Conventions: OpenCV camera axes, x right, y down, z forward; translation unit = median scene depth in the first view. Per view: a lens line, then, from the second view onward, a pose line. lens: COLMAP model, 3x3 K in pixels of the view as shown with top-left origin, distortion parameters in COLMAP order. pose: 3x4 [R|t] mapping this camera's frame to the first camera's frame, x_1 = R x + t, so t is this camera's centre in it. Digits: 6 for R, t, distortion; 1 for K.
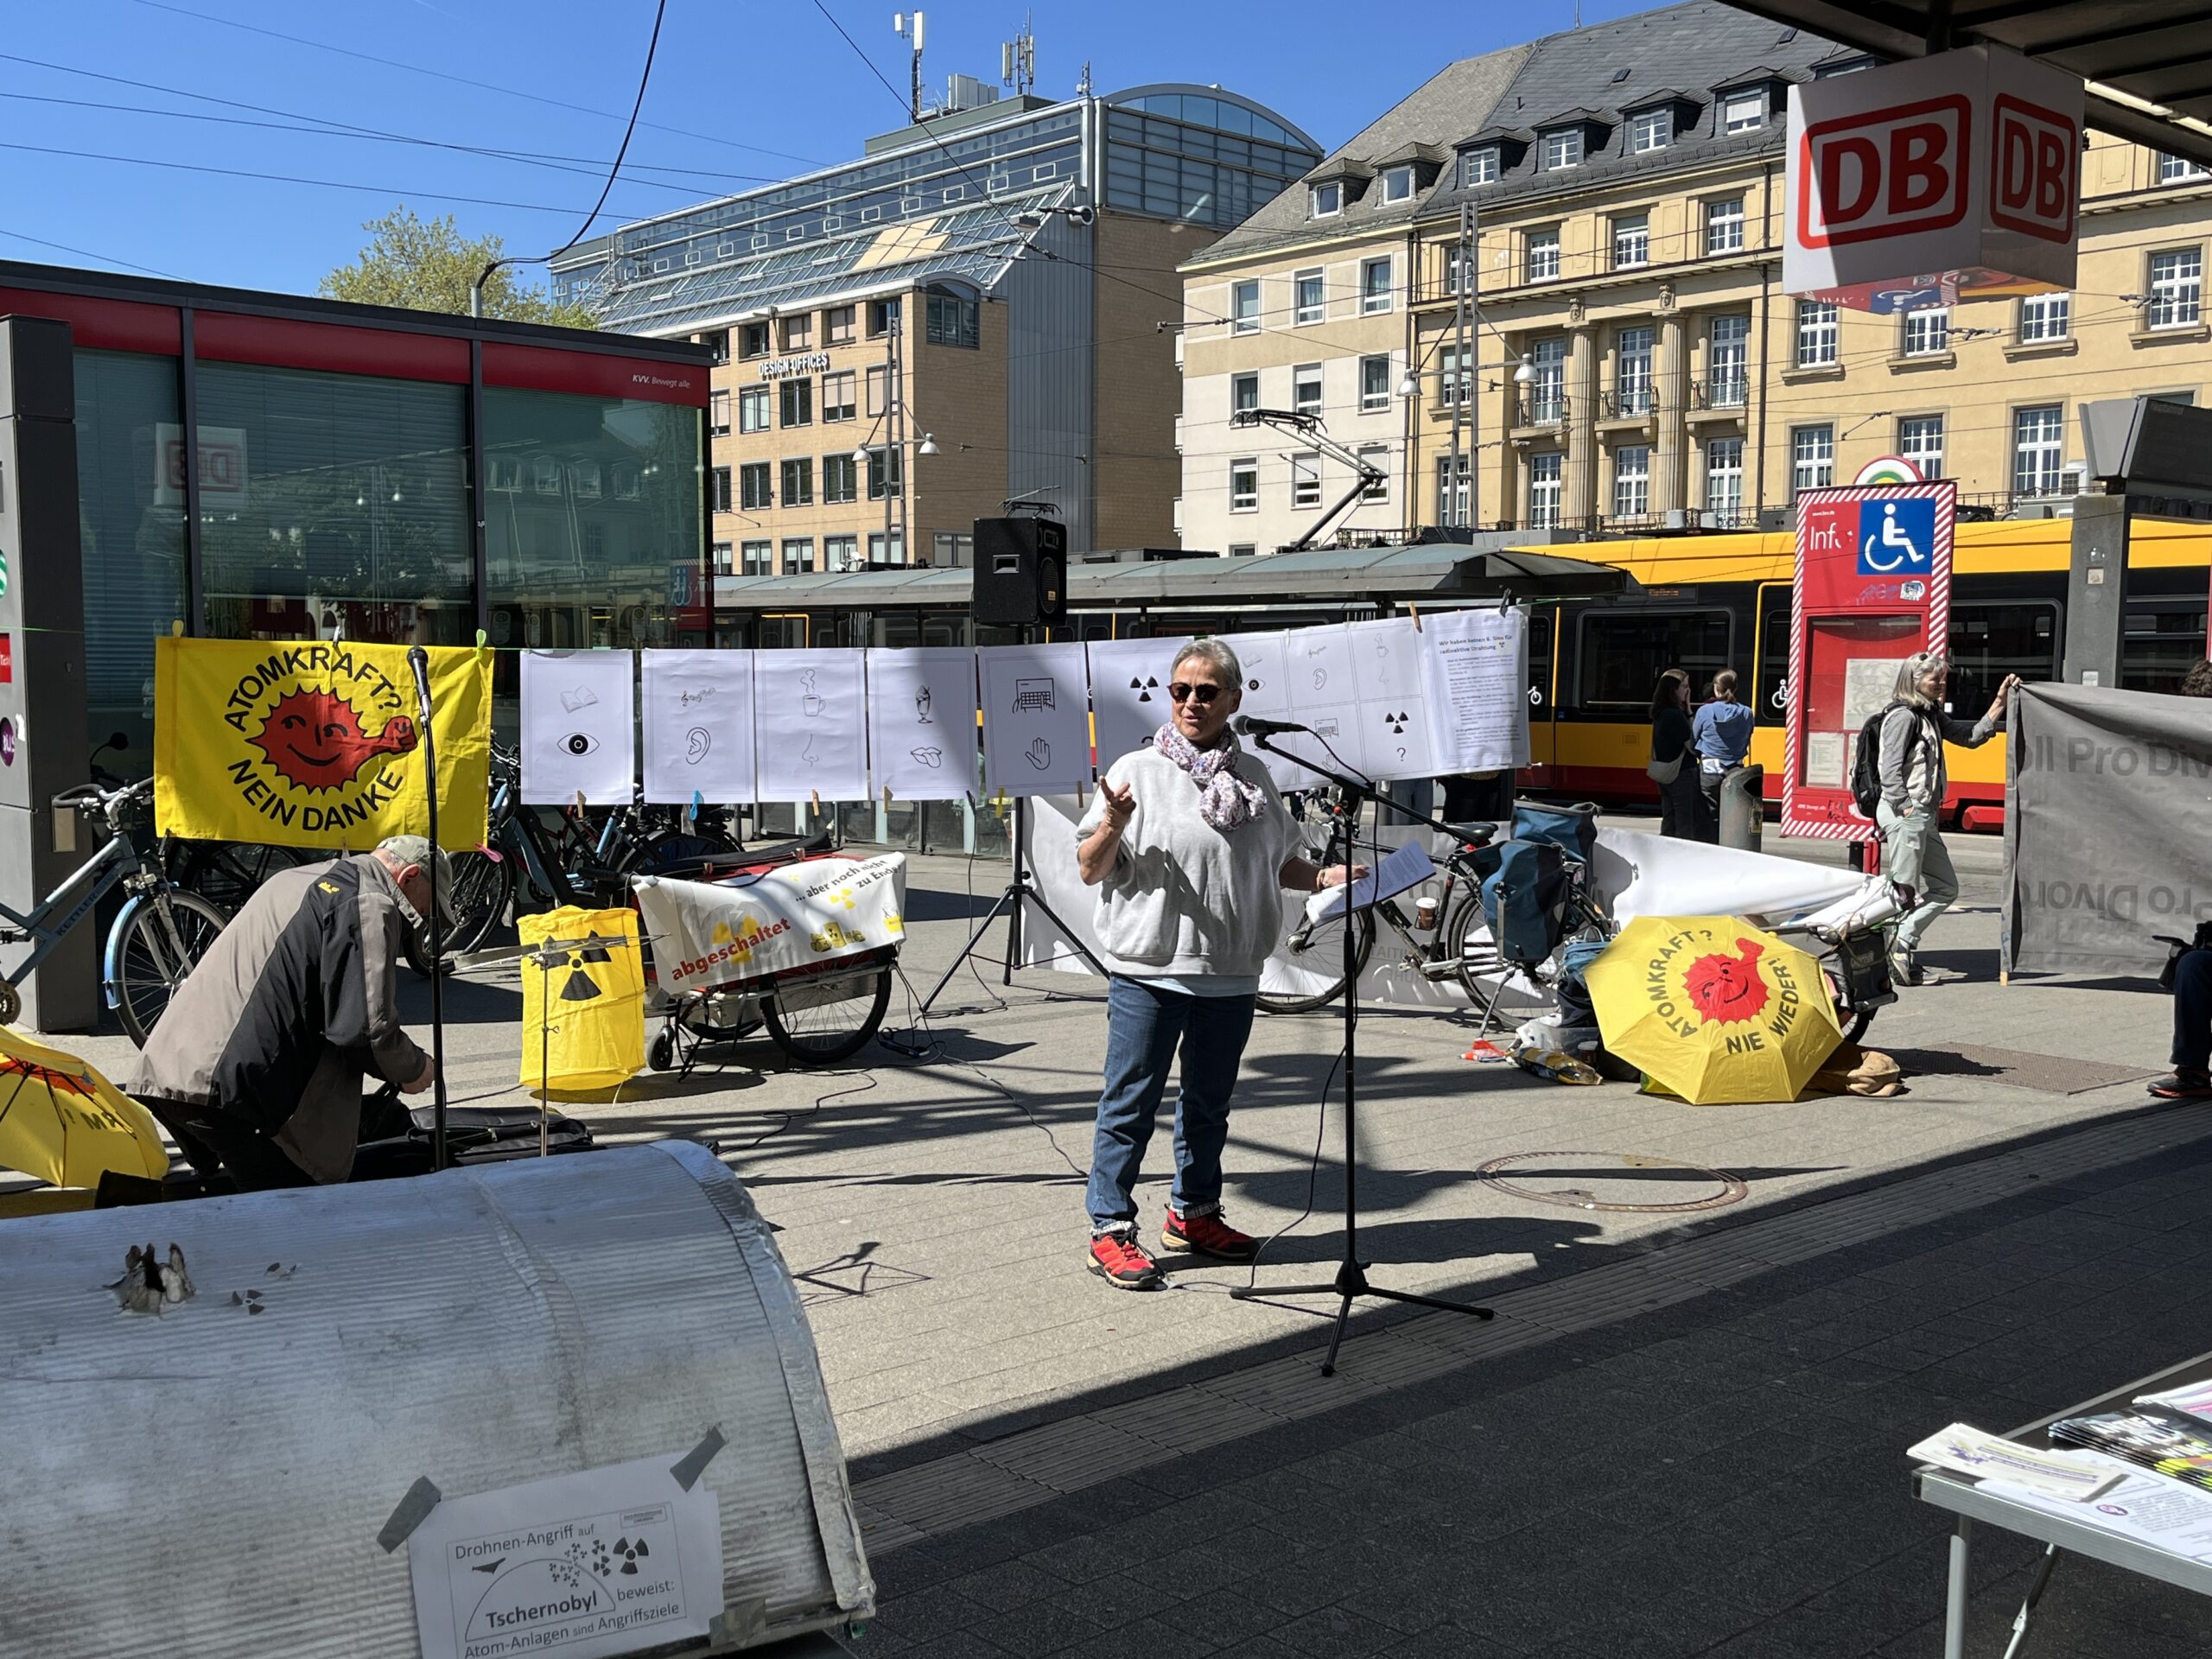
lens RADIAL K [[2200.0, 0, 1094.5], [0, 2200.0, 856.0], [0, 0, 1]] dist [0.039394, 0.000000]
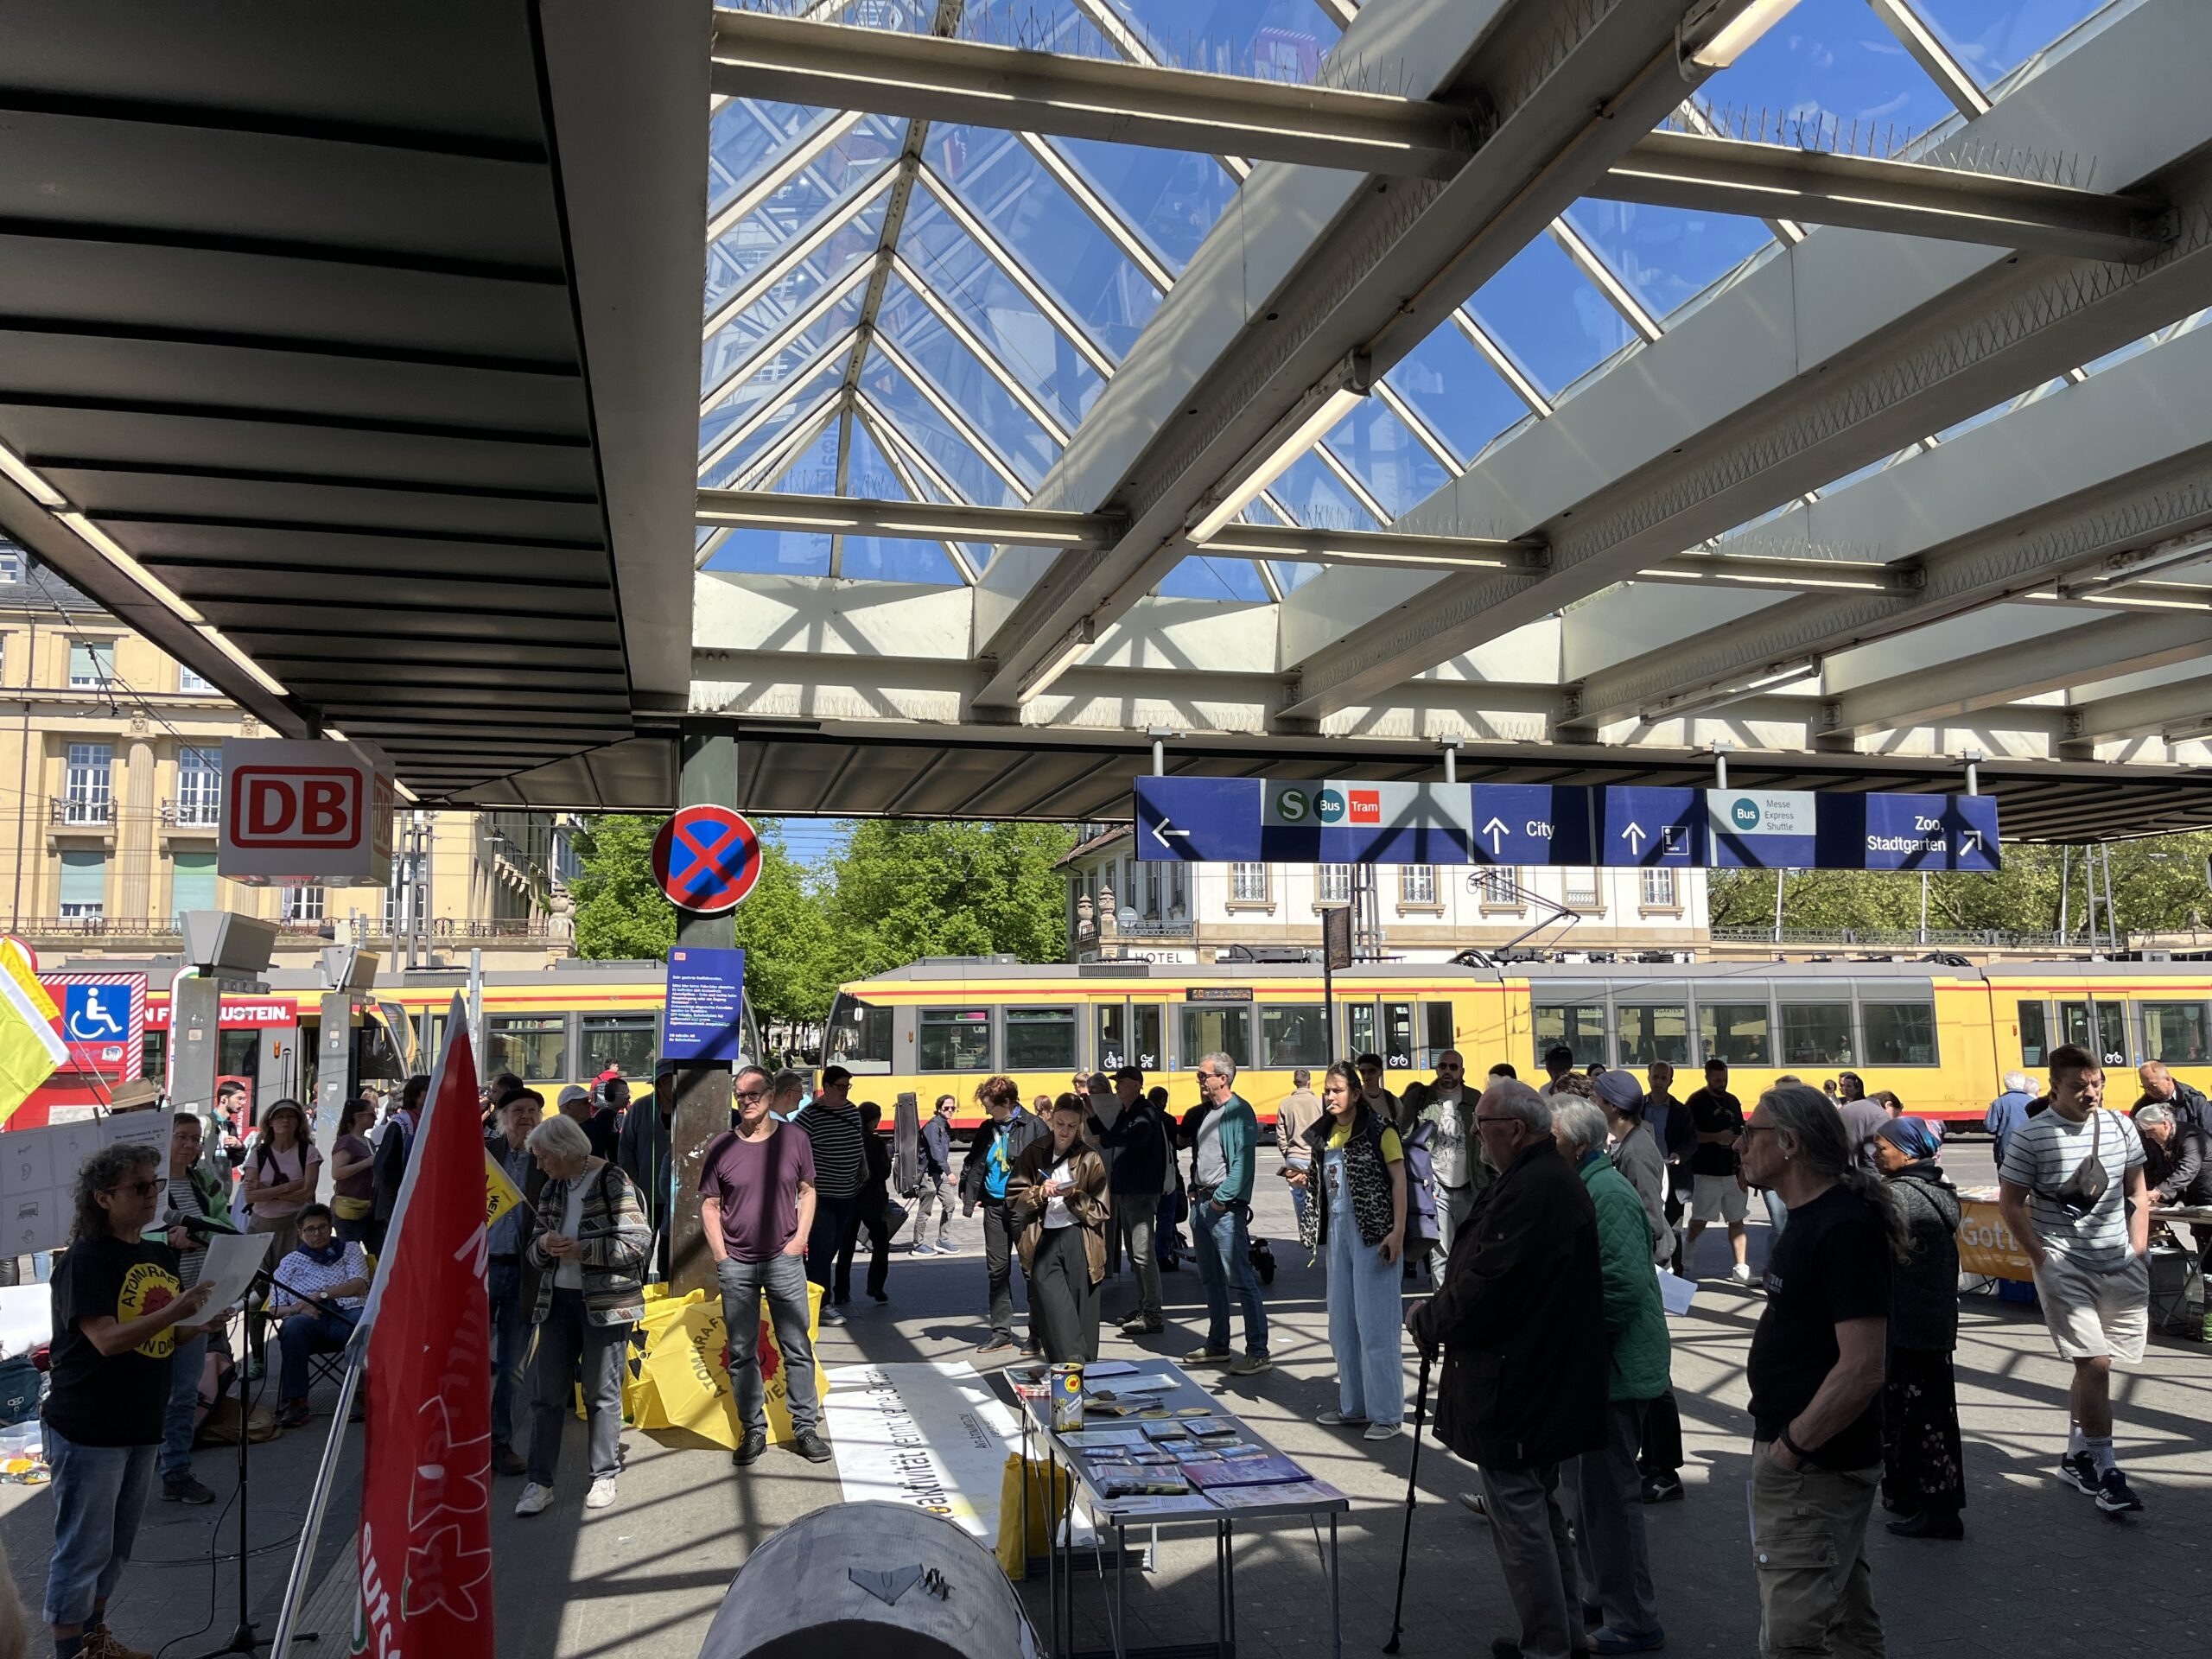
lens RADIAL K [[1681.4, 0, 1121.0], [0, 1681.4, 841.8], [0, 0, 1]] dist [0.048727, -0.042110]
pose [[0.462459, 0.091189, 0.881939, -0.051221], [0.090893, 0.984581, -0.149464, -0.007168], [-0.881969, 0.149283, 0.447040, -0.002512]]
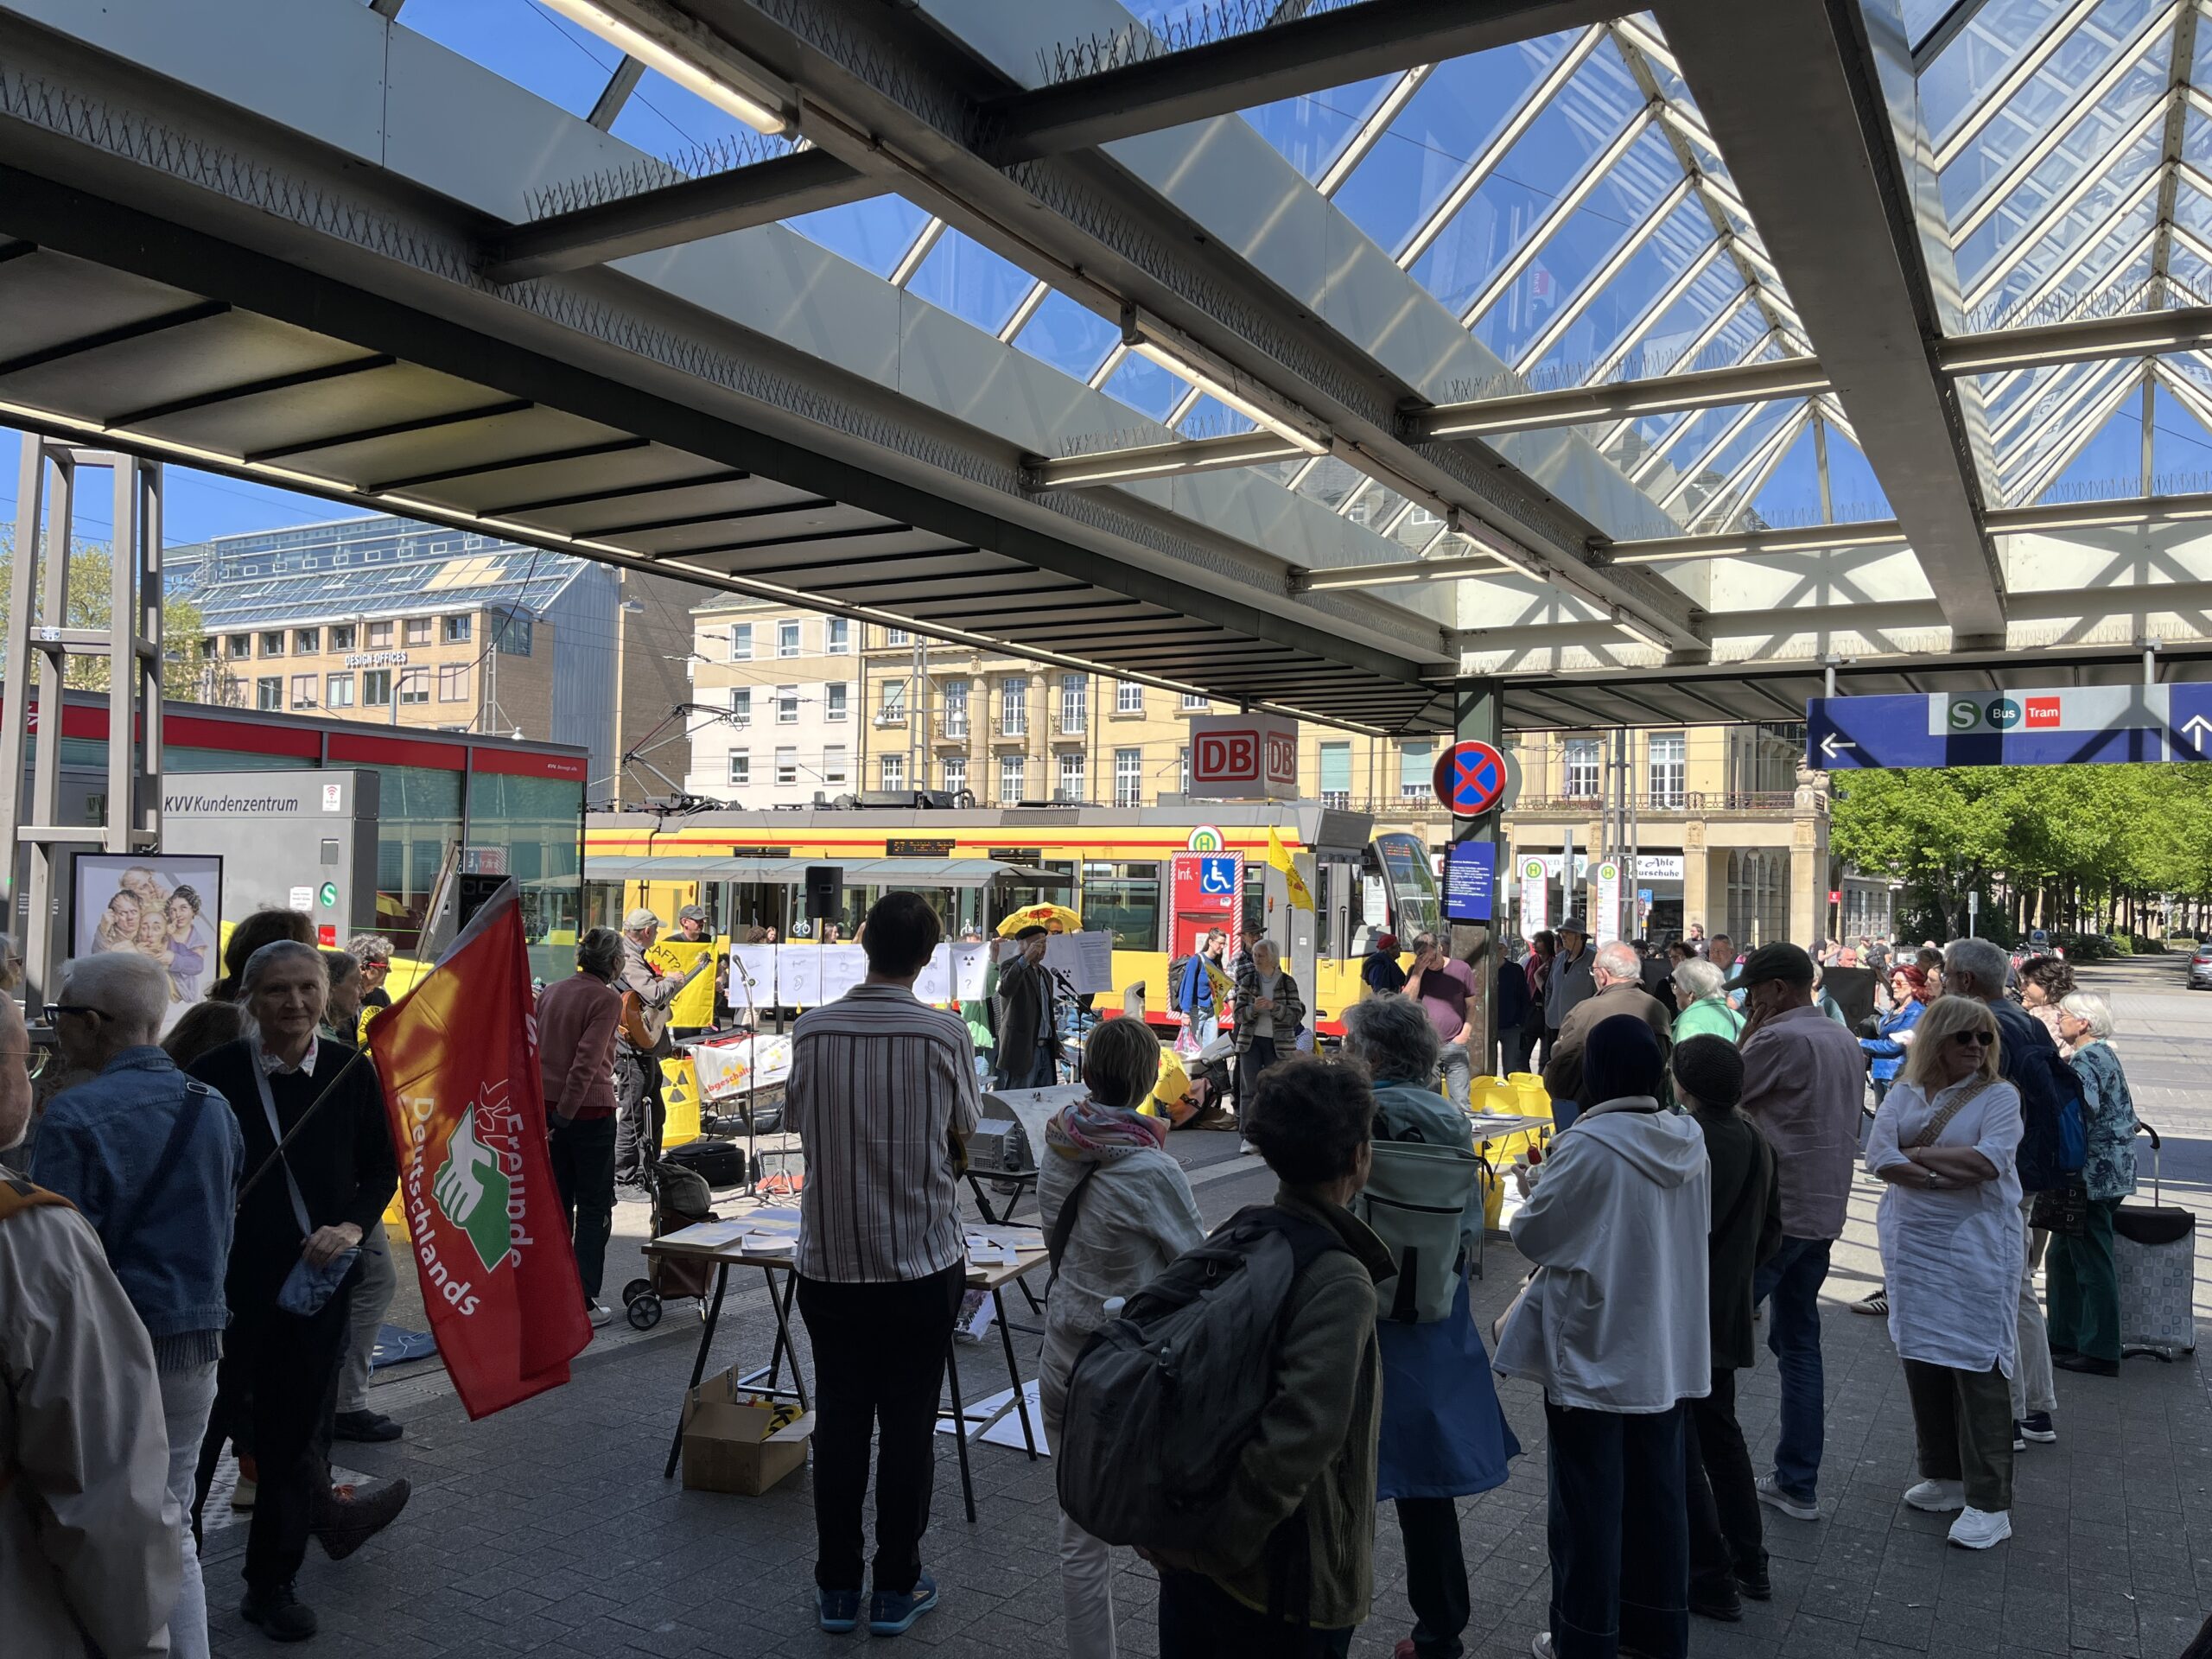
lens RADIAL K [[1681.4, 0, 1128.5], [0, 1681.4, 831.5], [0, 0, 1]] dist [0.048727, -0.042110]
pose [[0.947939, 0.027242, 0.317286, -0.044063], [0.010927, 0.992965, -0.117902, 0.000238], [-0.318266, 0.115230, 0.940972, -0.093595]]
